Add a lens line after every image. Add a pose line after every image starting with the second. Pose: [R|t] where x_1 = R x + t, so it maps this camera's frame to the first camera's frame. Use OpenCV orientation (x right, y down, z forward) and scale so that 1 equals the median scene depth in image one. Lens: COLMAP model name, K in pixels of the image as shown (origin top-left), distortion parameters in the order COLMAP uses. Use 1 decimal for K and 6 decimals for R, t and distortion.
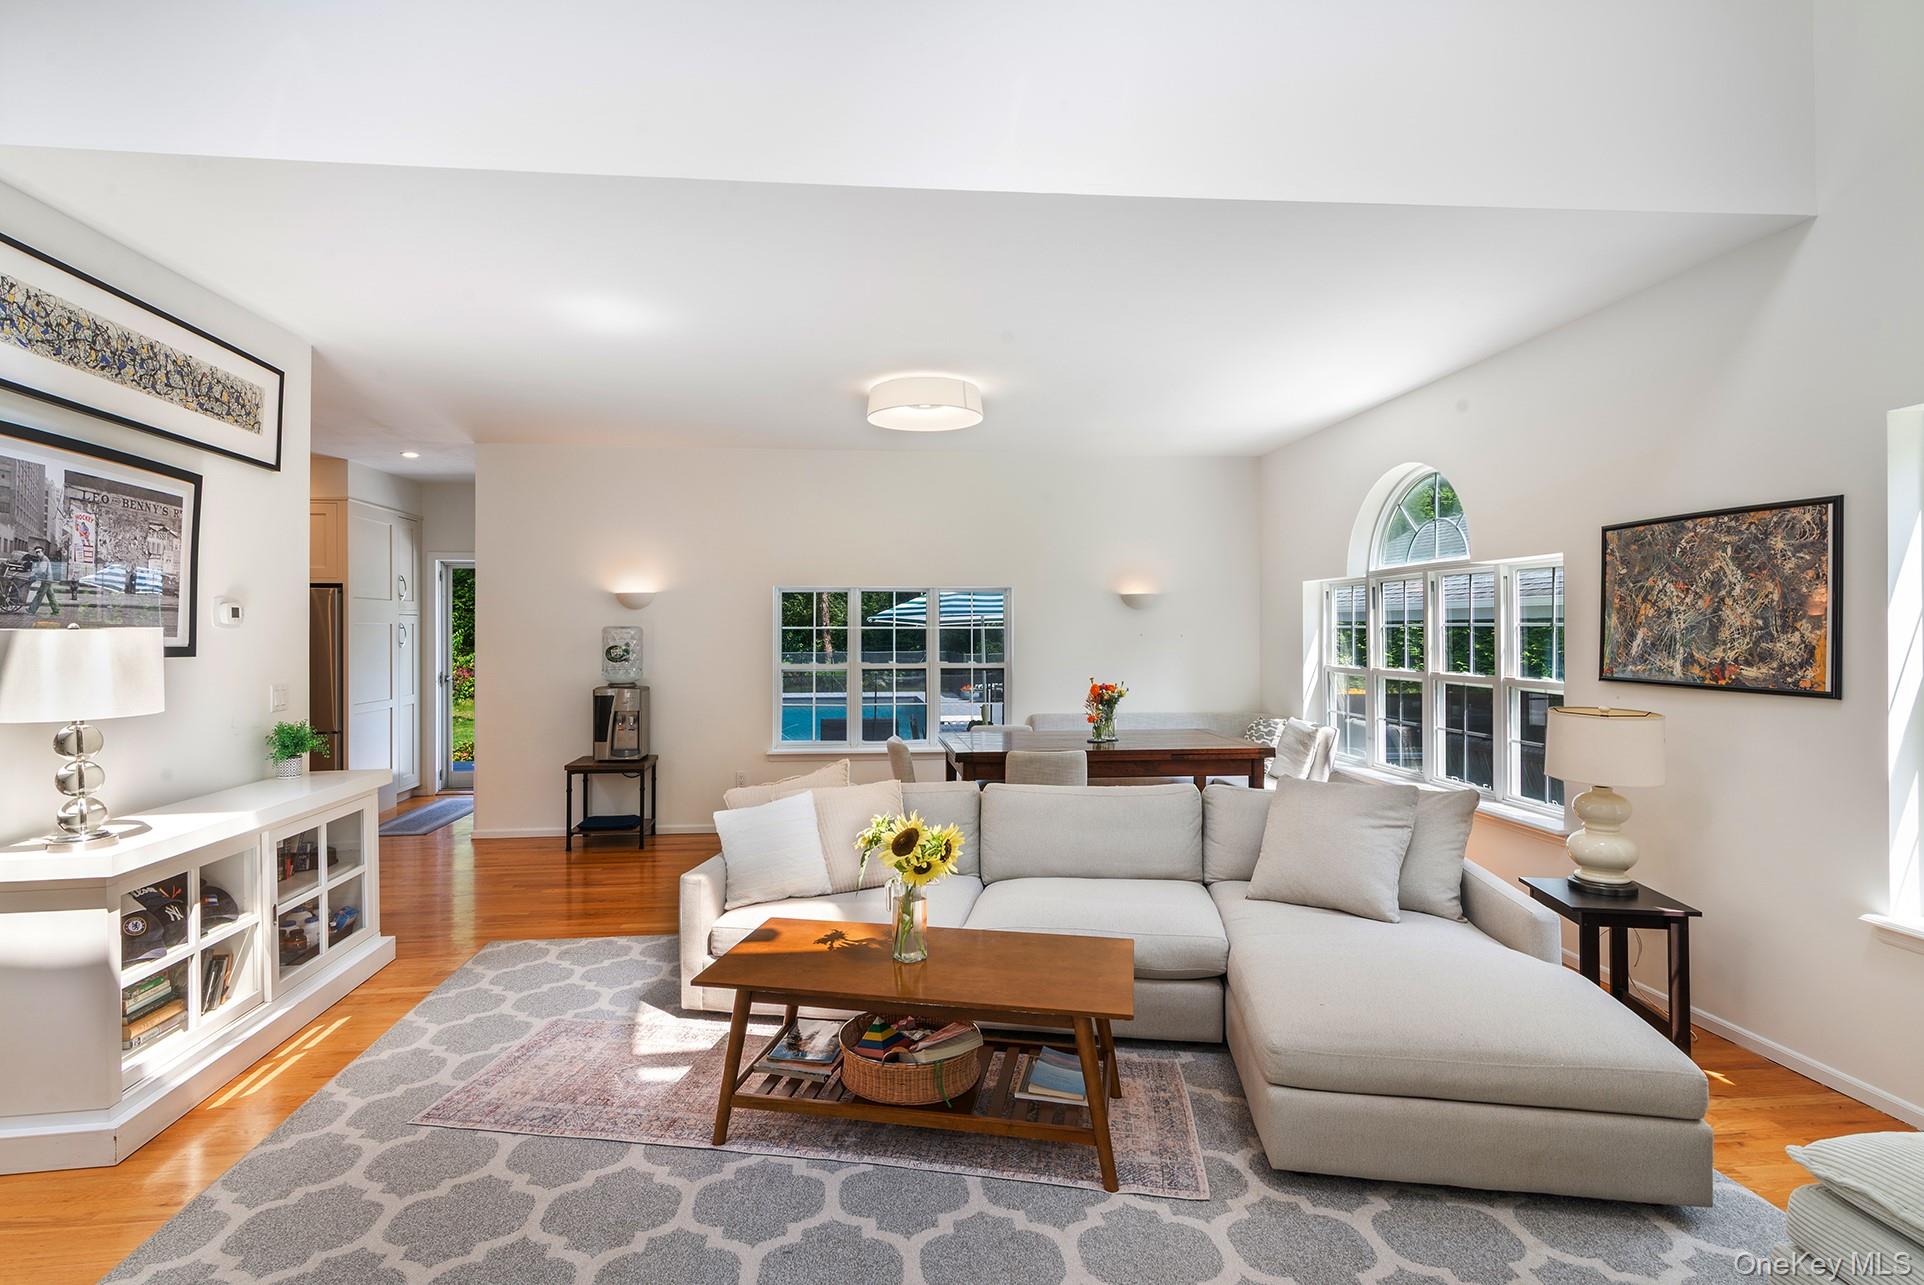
lens RADIAL K [[962.3, 0, 947.5], [0, 962.3, 634.3], [0, 0, 1]] dist [0.017891, -0.002229]
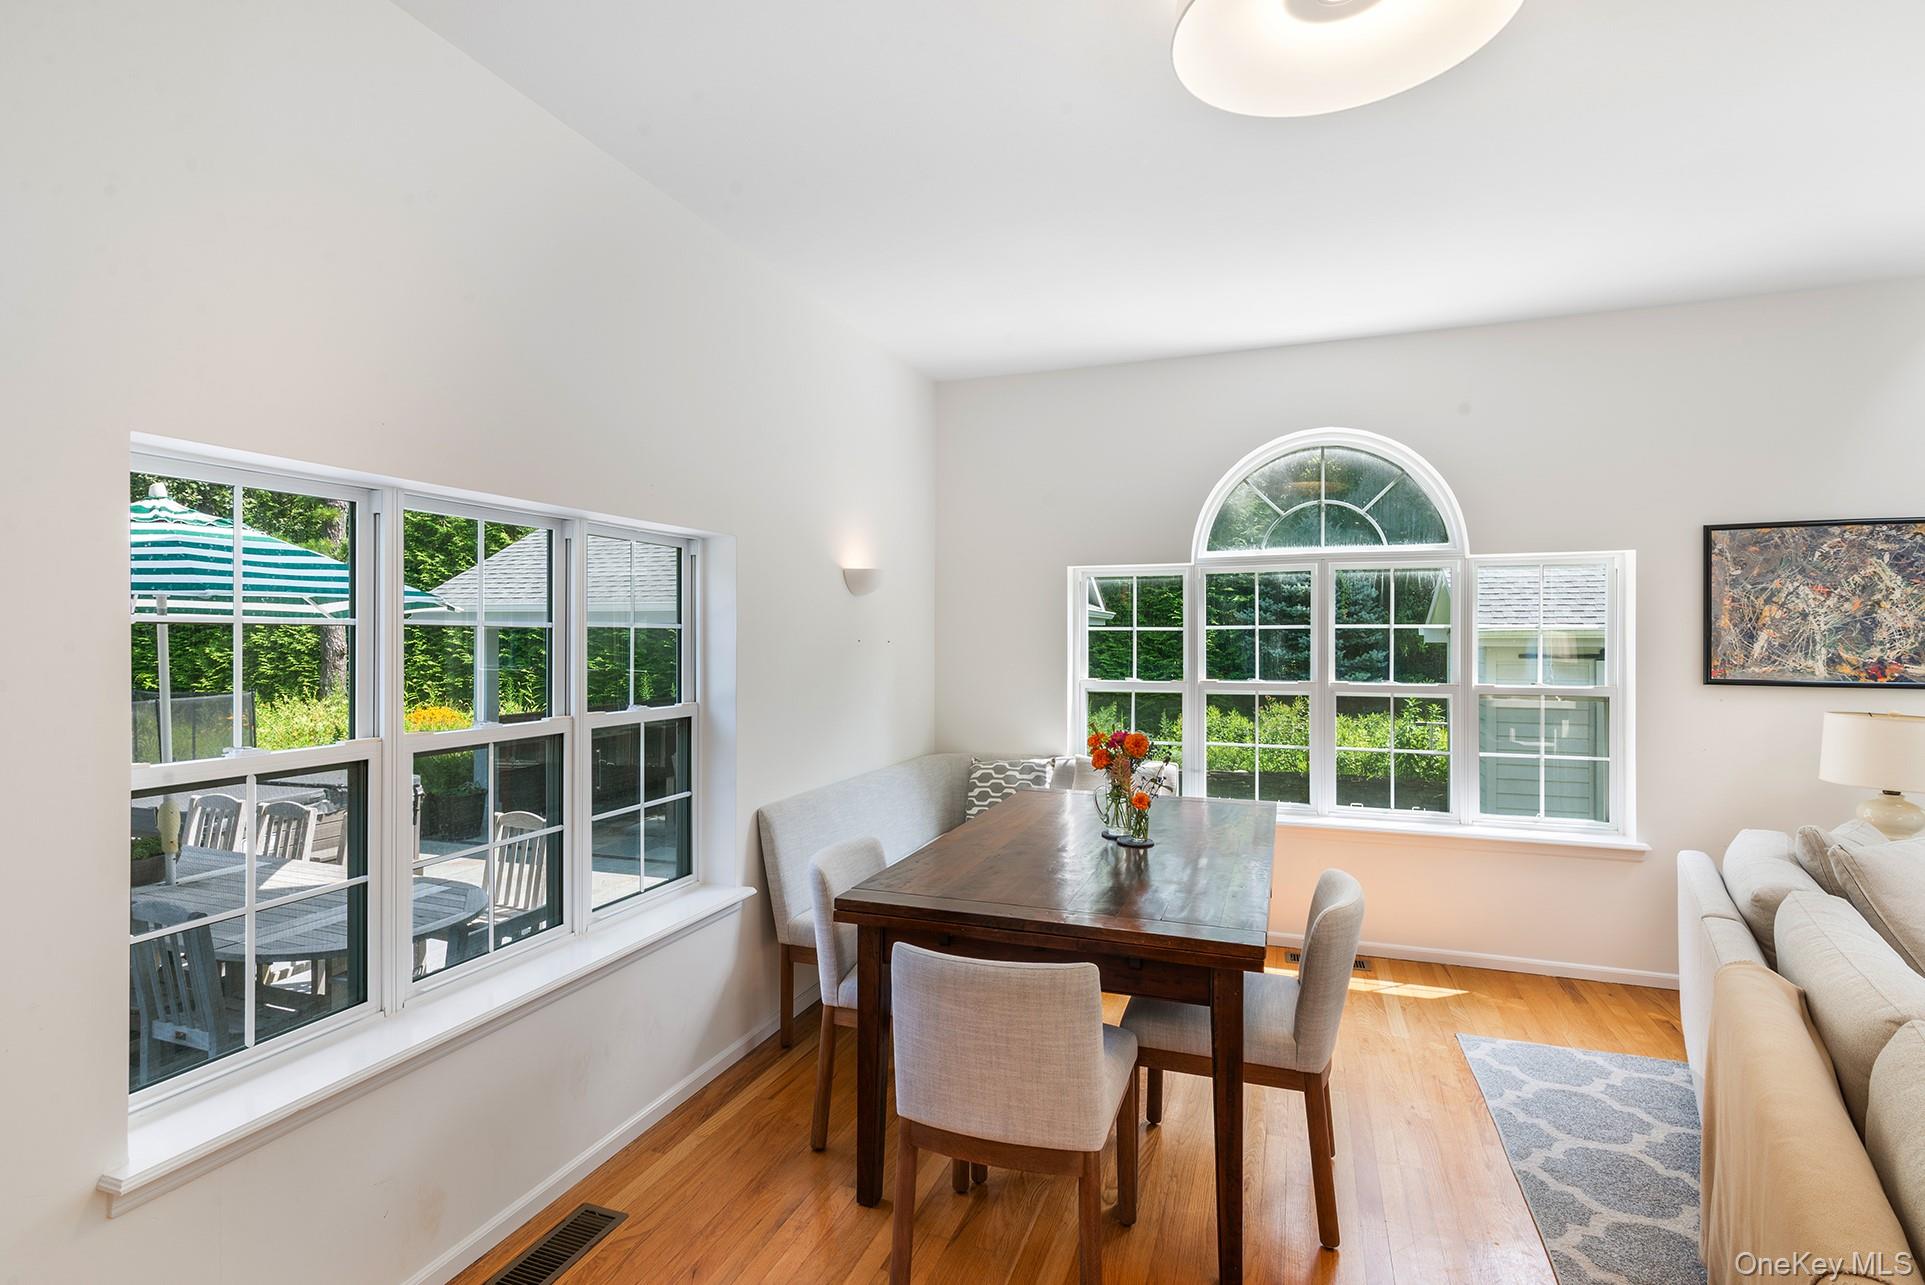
lens RADIAL K [[962.8, 0, 953.5], [0, 962.8, 634.8], [0, 0, 1]] dist [0.017891, -0.002229]
pose [[0.433124, -0.000257, 0.901334, -0.605065], [0.004893, 0.999986, -0.002066, -0.003421], [-0.901321, 0.005305, 0.433119, 1.436114]]
